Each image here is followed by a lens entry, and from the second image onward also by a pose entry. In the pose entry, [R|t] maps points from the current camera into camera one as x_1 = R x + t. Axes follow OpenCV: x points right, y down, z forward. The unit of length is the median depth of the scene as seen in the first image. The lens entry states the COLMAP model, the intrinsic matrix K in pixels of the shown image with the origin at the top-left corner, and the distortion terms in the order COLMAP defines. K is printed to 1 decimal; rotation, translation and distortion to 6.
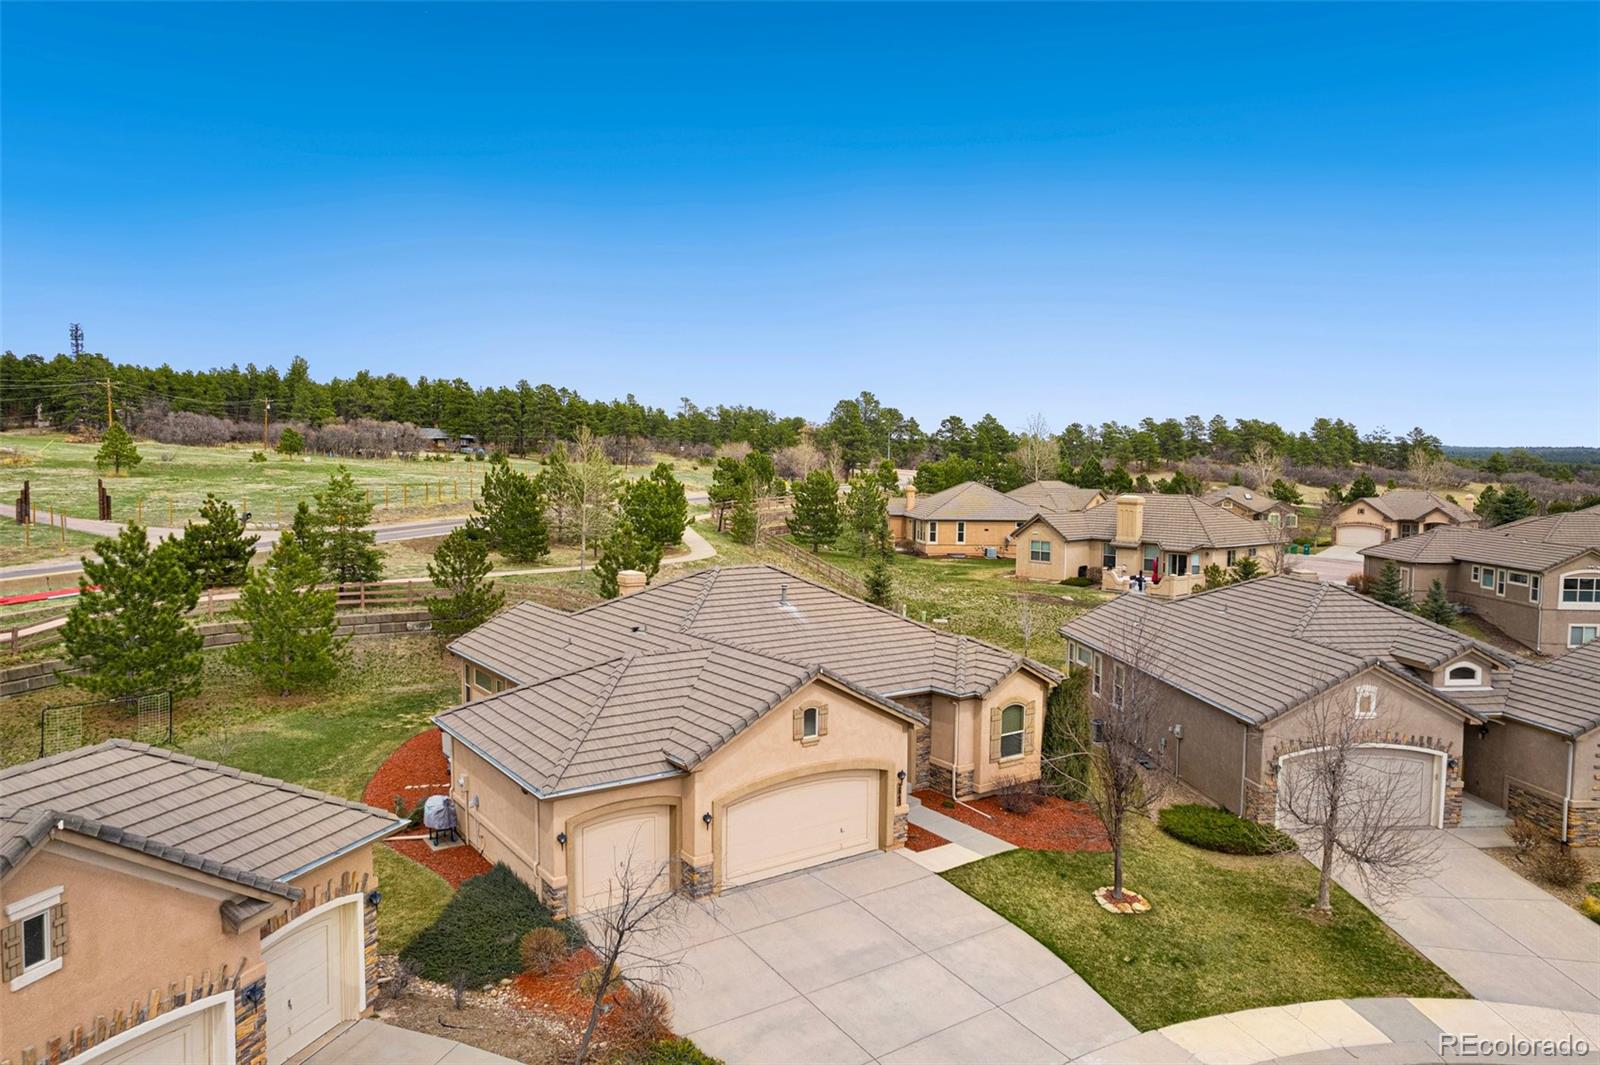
lens RADIAL K [[1054.9, 0, 820.3], [0, 1054.9, 539.9], [0, 0, 1]] dist [-0.086558, 0.084186]
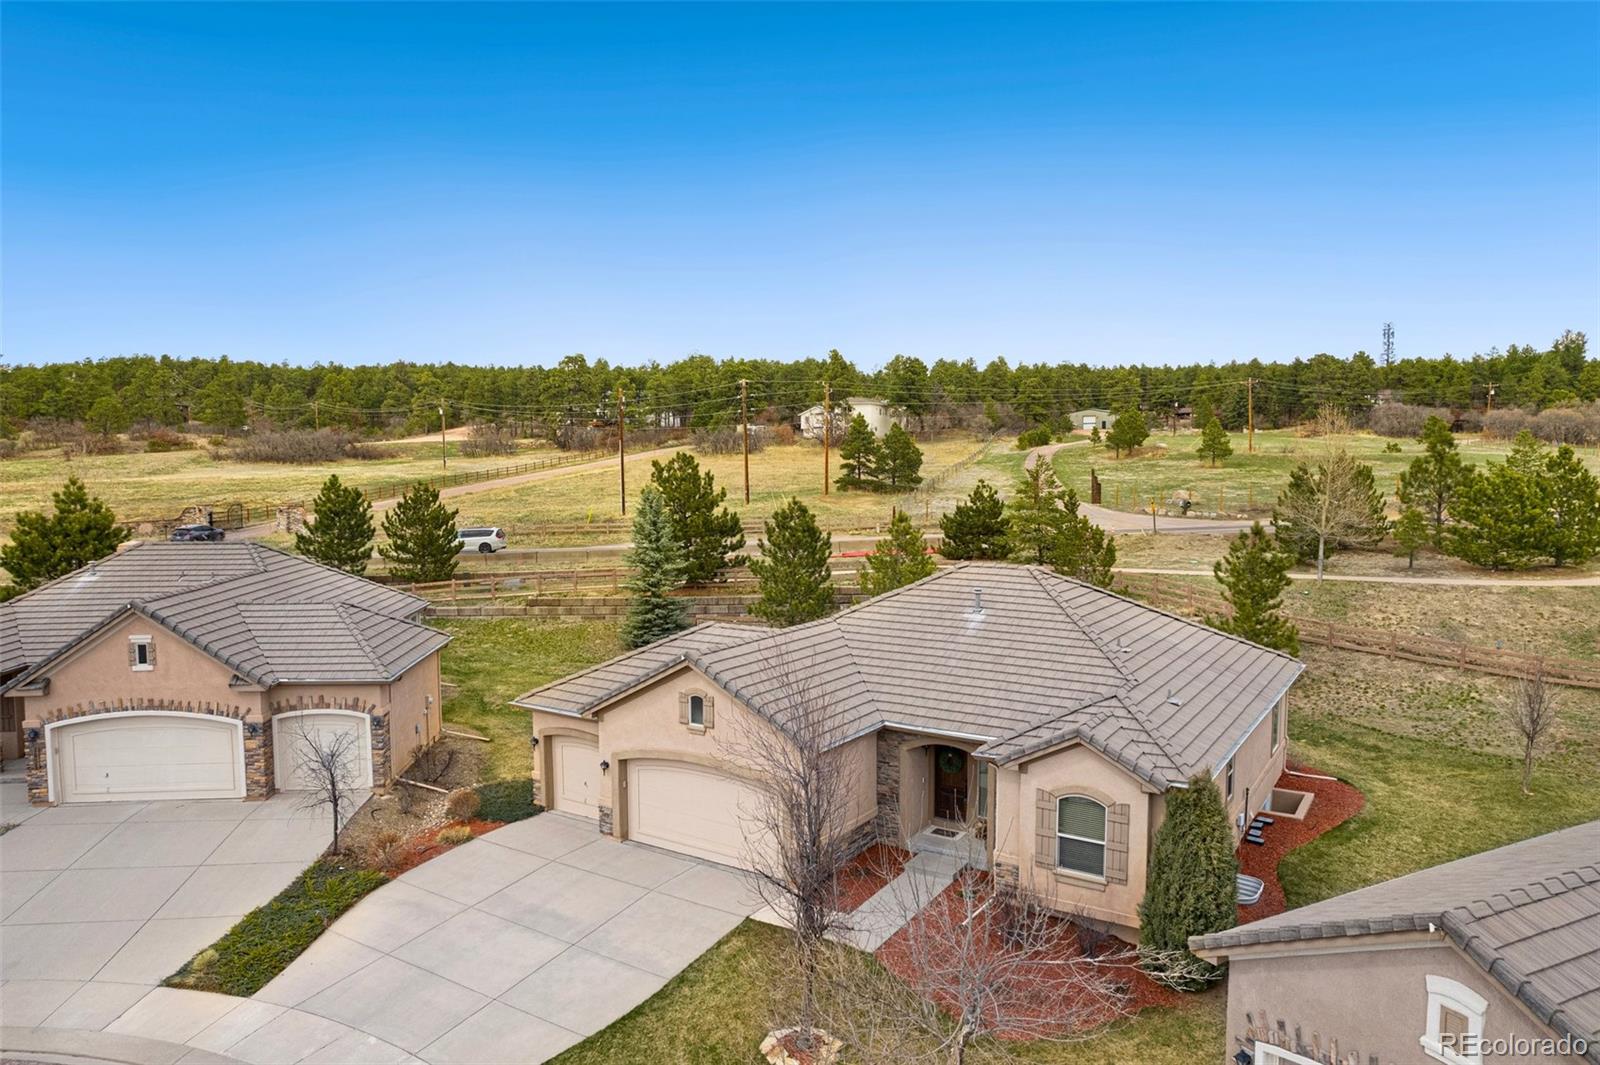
lens RADIAL K [[1076.8, 0, 787.0], [0, 1076.8, 539.4], [0, 0, 1]] dist [-0.081751, 0.073311]
pose [[0.330281, 0.059996, -0.941974, 0.732440], [-0.055973, 0.997466, 0.043905, -0.026801], [0.942222, 0.038224, 0.332802, 0.567127]]
